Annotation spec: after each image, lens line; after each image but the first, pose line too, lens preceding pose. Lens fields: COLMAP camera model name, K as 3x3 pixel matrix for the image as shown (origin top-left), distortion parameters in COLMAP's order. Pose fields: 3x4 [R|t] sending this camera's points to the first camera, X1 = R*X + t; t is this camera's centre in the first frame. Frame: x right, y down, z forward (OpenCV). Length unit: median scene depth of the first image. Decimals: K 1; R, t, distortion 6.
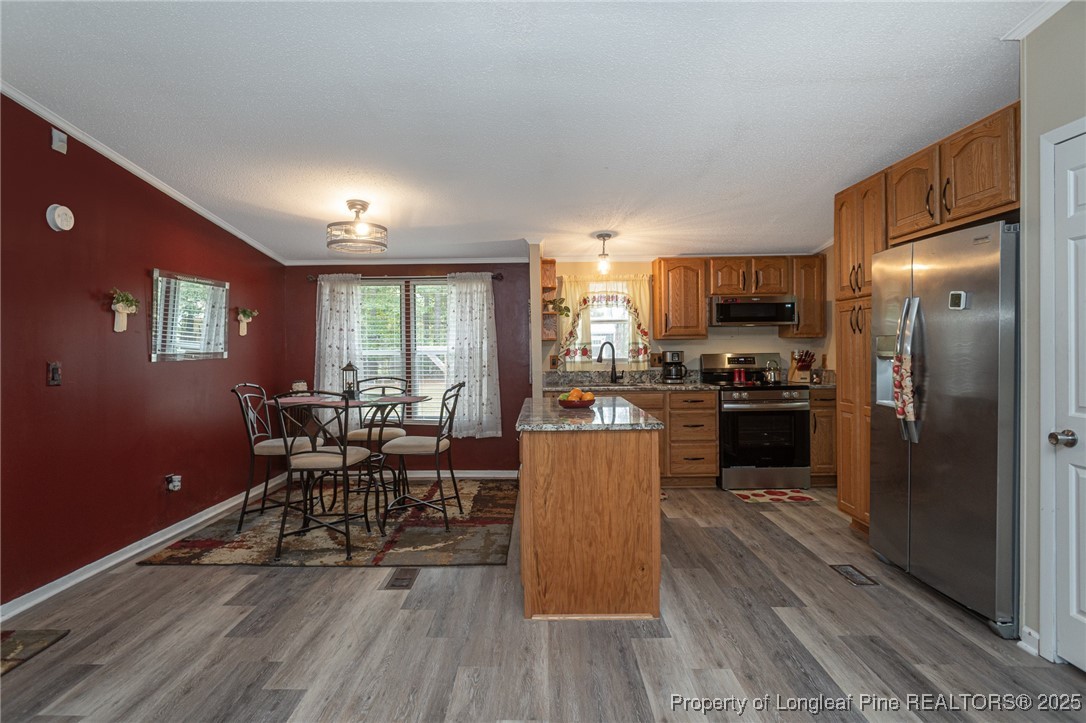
lens RADIAL K [[573.6, 0, 539.3], [0, 573.6, 352.0], [0, 0, 1]] dist [-0.008293, -0.000218]
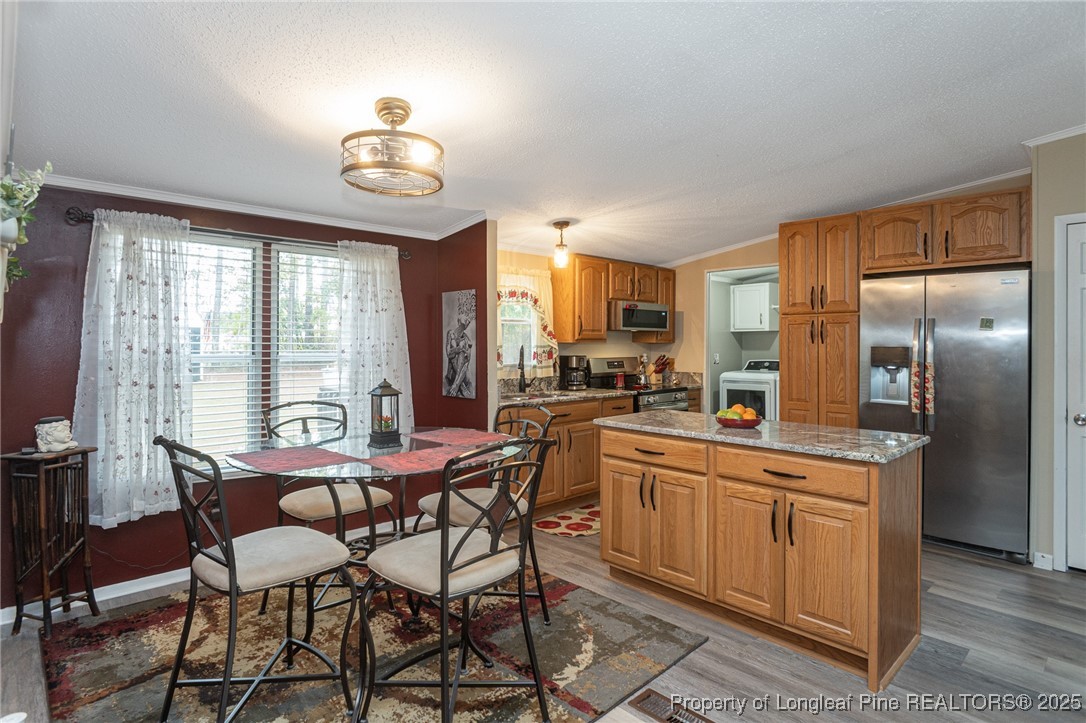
lens RADIAL K [[573.6, 0, 539.3], [0, 573.6, 352.0], [0, 0, 1]] dist [-0.008293, -0.000218]
pose [[0.722857, 0.001851, 0.690995, -0.469955], [-0.008581, 0.999943, 0.006299, -0.013172], [-0.690944, -0.010483, 0.722832, 0.369963]]
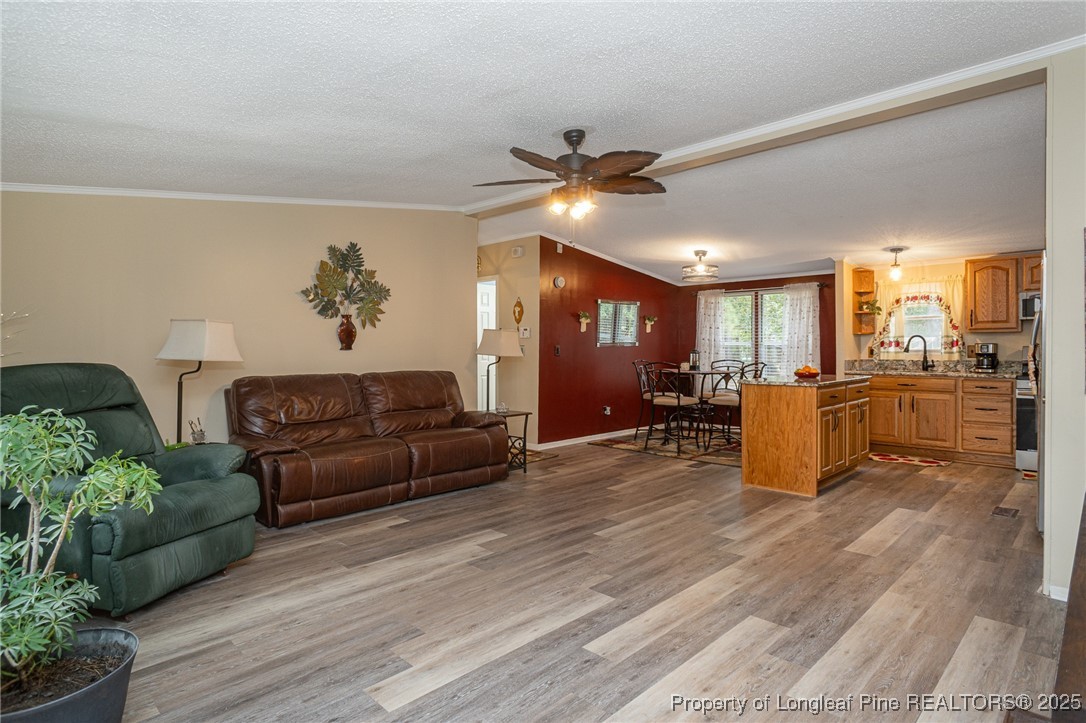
lens RADIAL K [[599.3, 0, 544.3], [0, 599.3, 353.6], [0, 0, 1]] dist [-0.003648, 0.000874]
pose [[0.723143, 0.016369, -0.690505, 0.425667], [-0.007790, 0.999849, 0.015544, 0.007083], [0.690655, -0.005862, 0.723161, -0.426840]]
